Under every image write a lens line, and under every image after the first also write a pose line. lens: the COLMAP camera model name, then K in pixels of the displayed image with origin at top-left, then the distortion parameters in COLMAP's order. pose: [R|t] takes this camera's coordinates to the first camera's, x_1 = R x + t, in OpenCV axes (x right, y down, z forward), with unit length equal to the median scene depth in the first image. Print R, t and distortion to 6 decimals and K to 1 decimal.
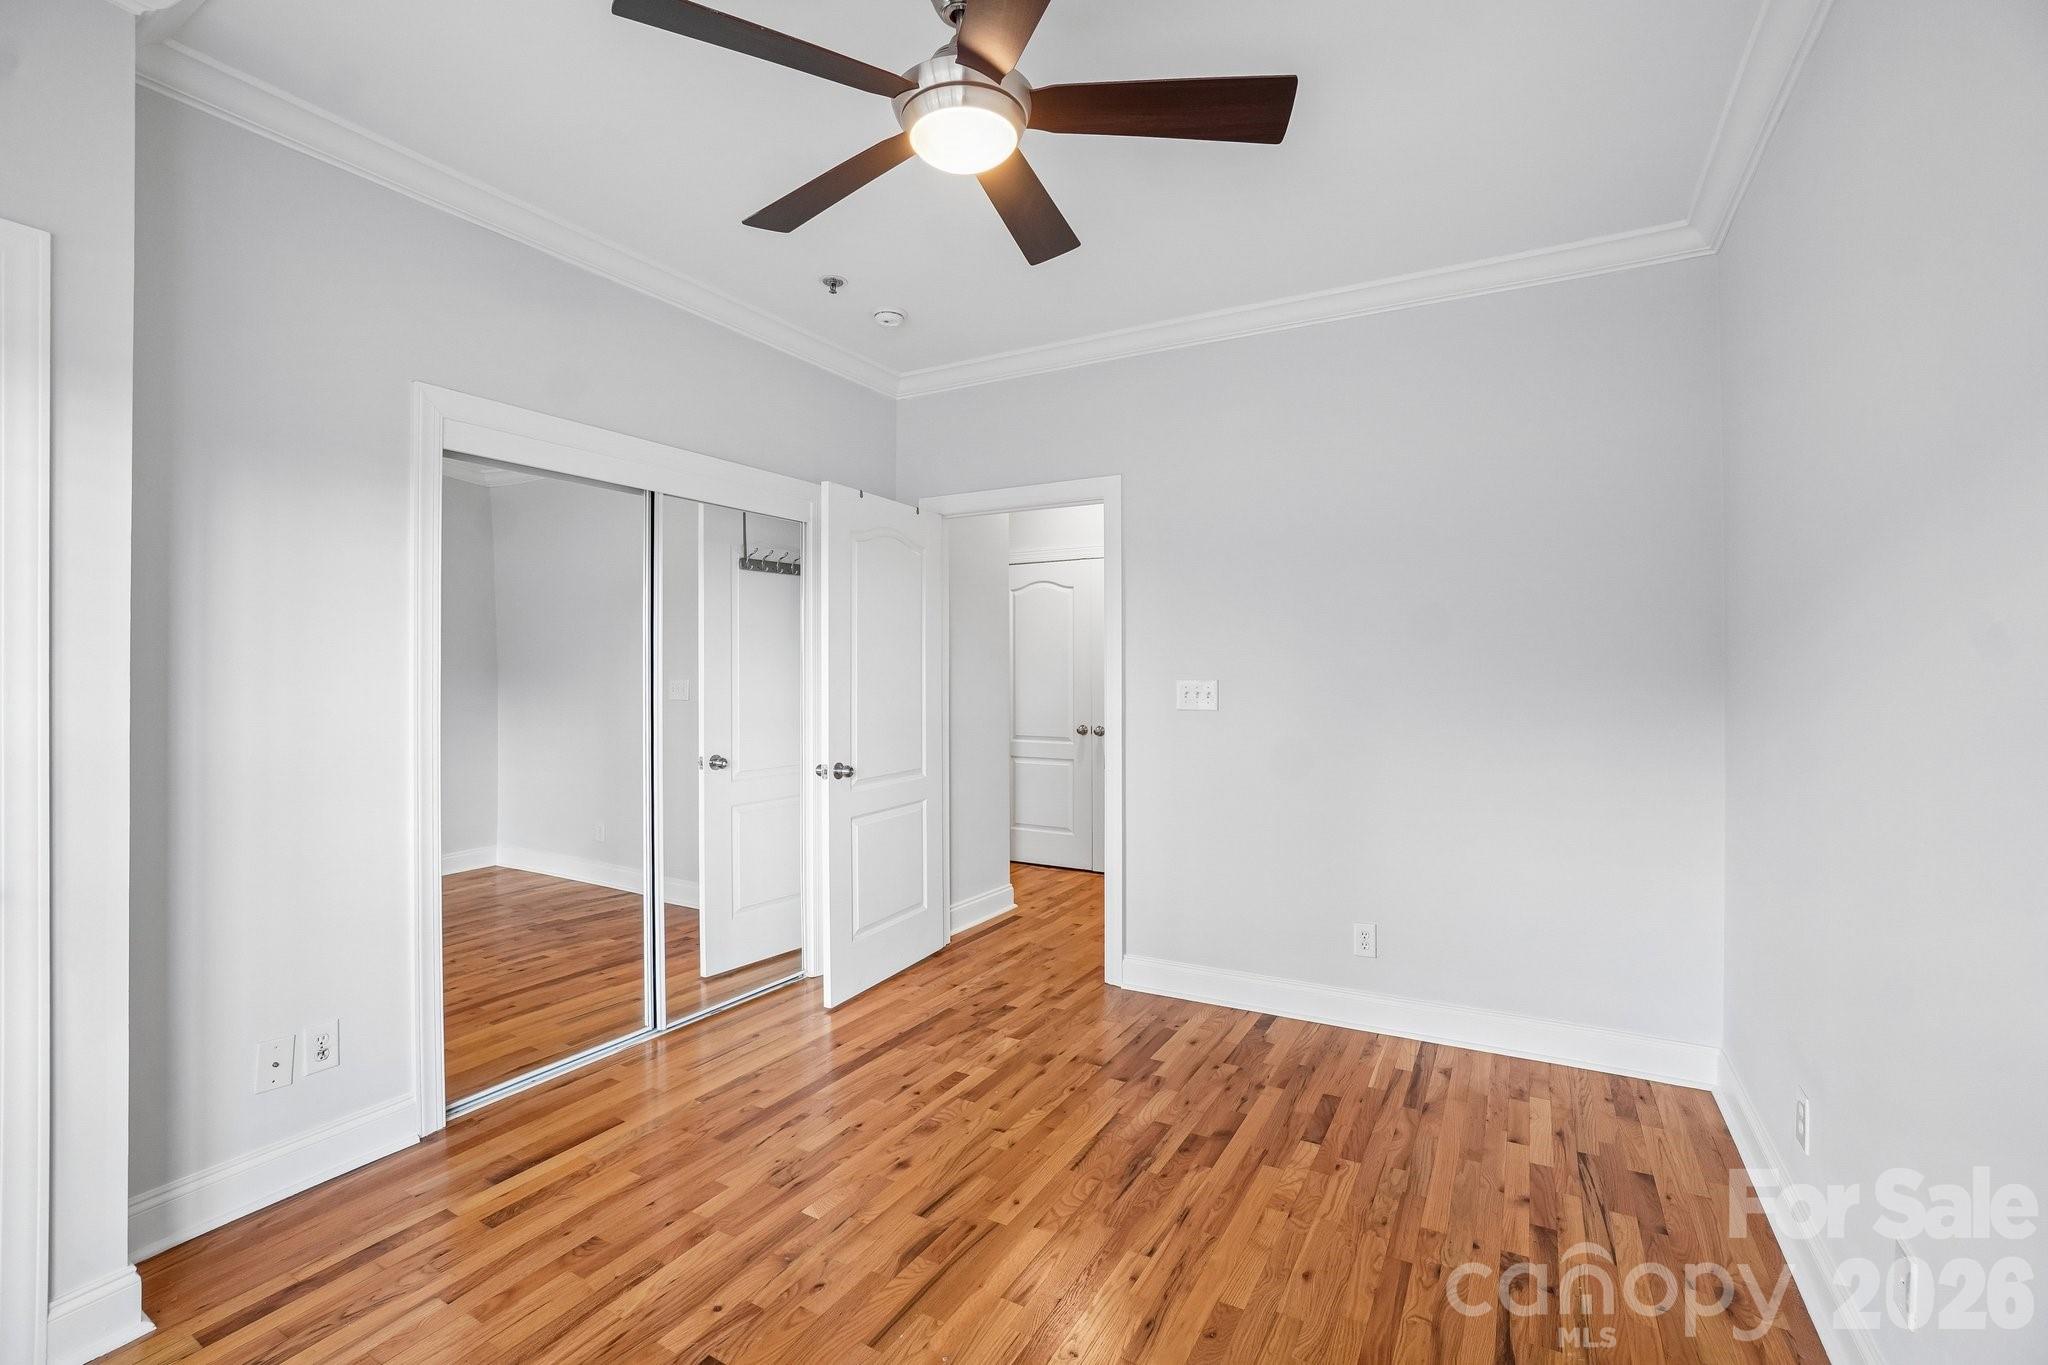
lens RADIAL K [[911.2, 0, 1016.6], [0, 911.2, 674.3], [0, 0, 1]] dist [-0.043189, 0.010872]
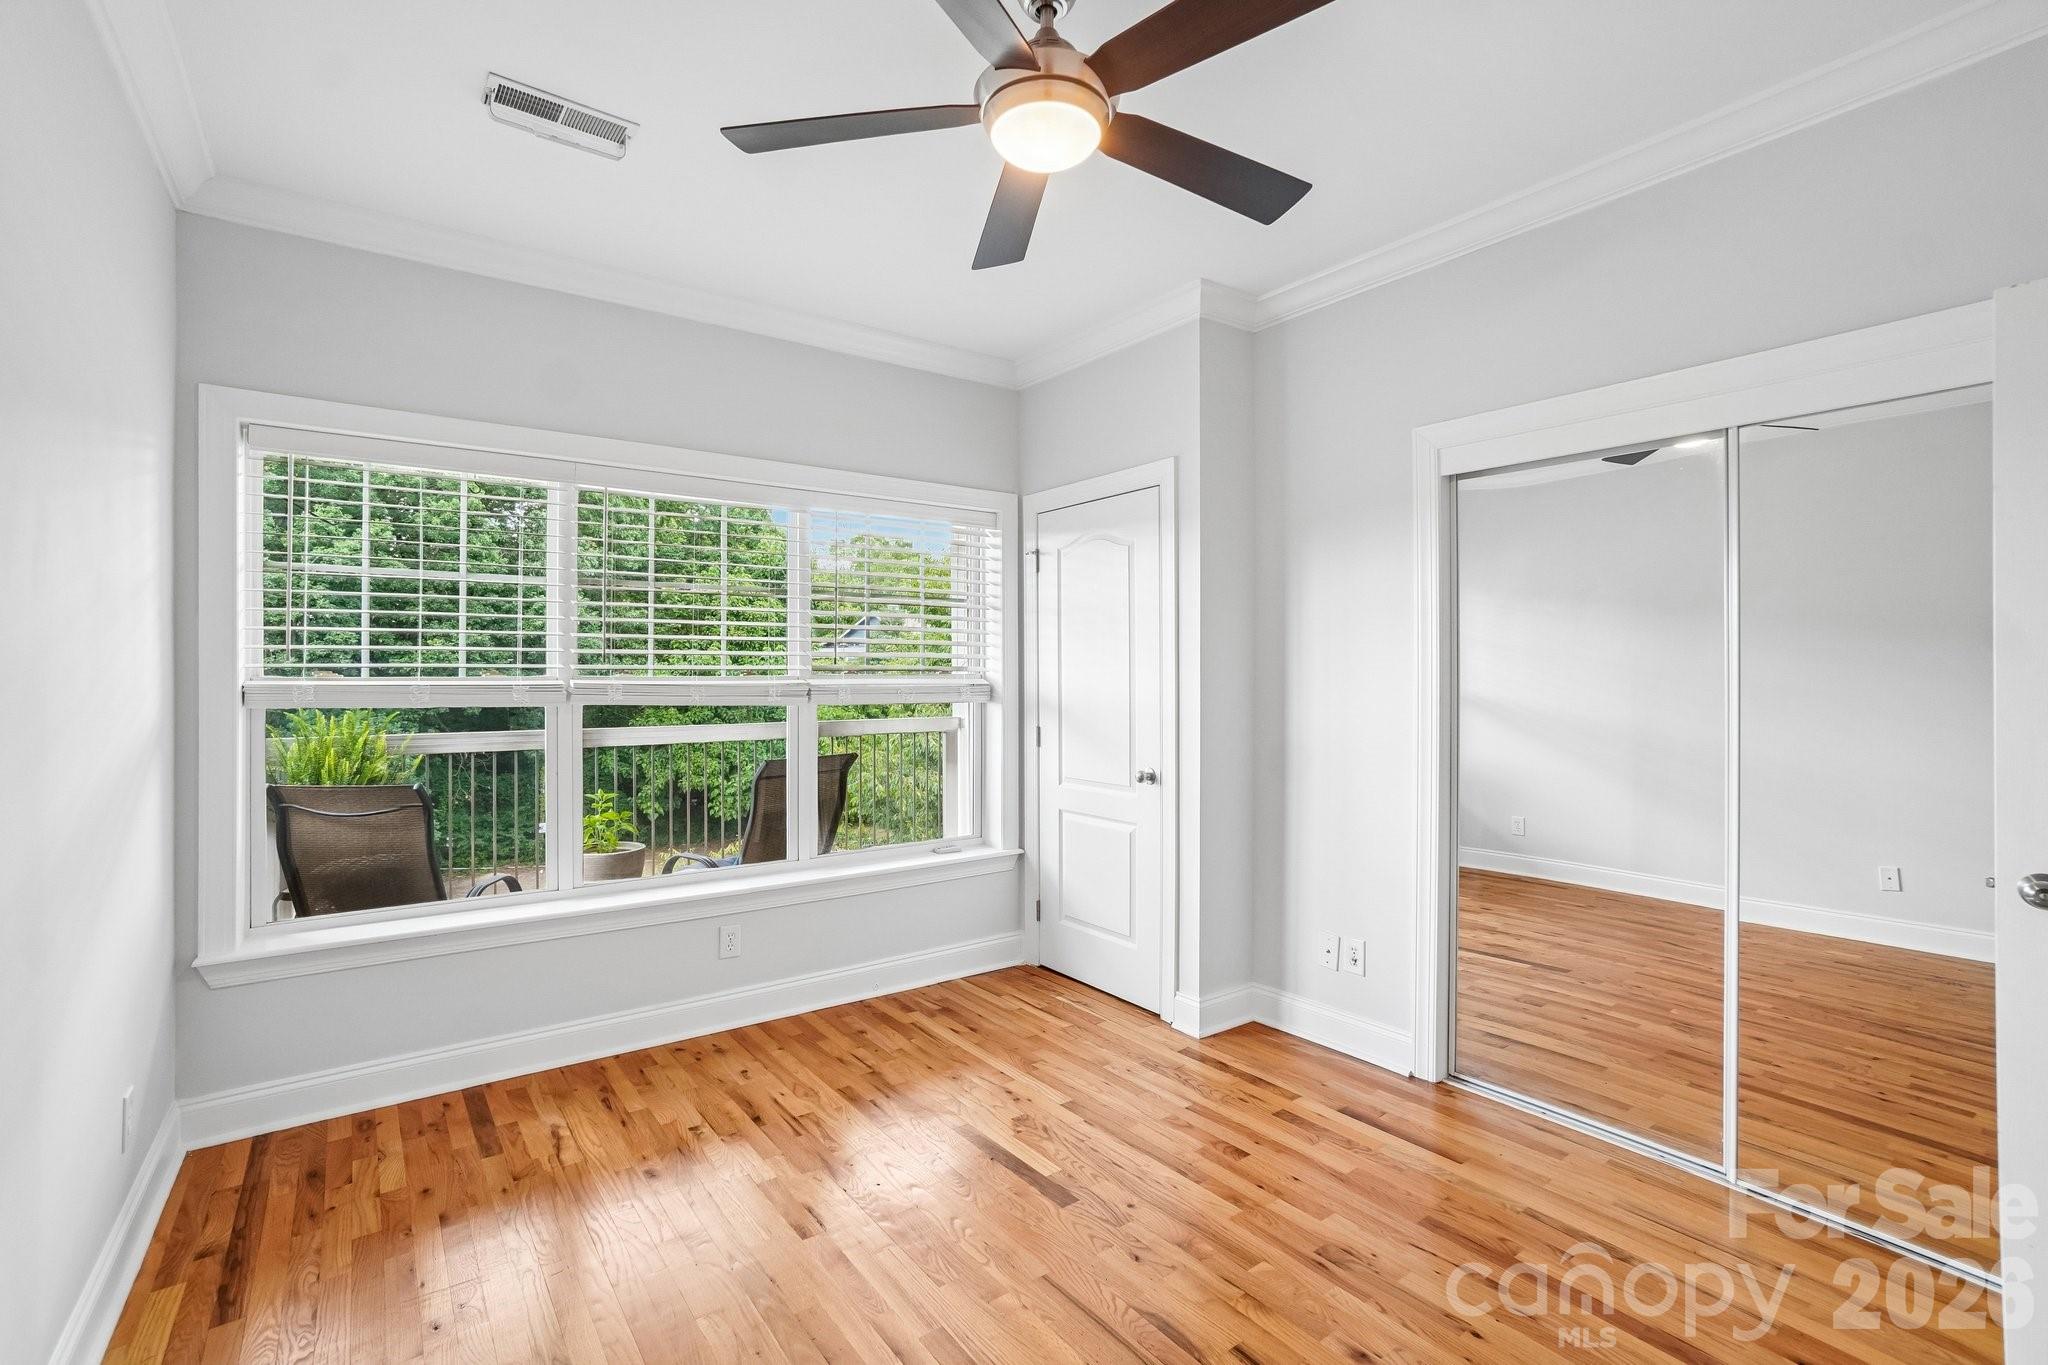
lens RADIAL K [[911.2, 0, 1016.8], [0, 911.2, 677.2], [0, 0, 1]] dist [-0.043189, 0.010872]
pose [[-0.408735, 0.000674, -0.912653, 0.672754], [-0.003927, 0.999989, 0.002498, -0.003553], [0.912645, 0.004605, -0.408727, 1.090038]]
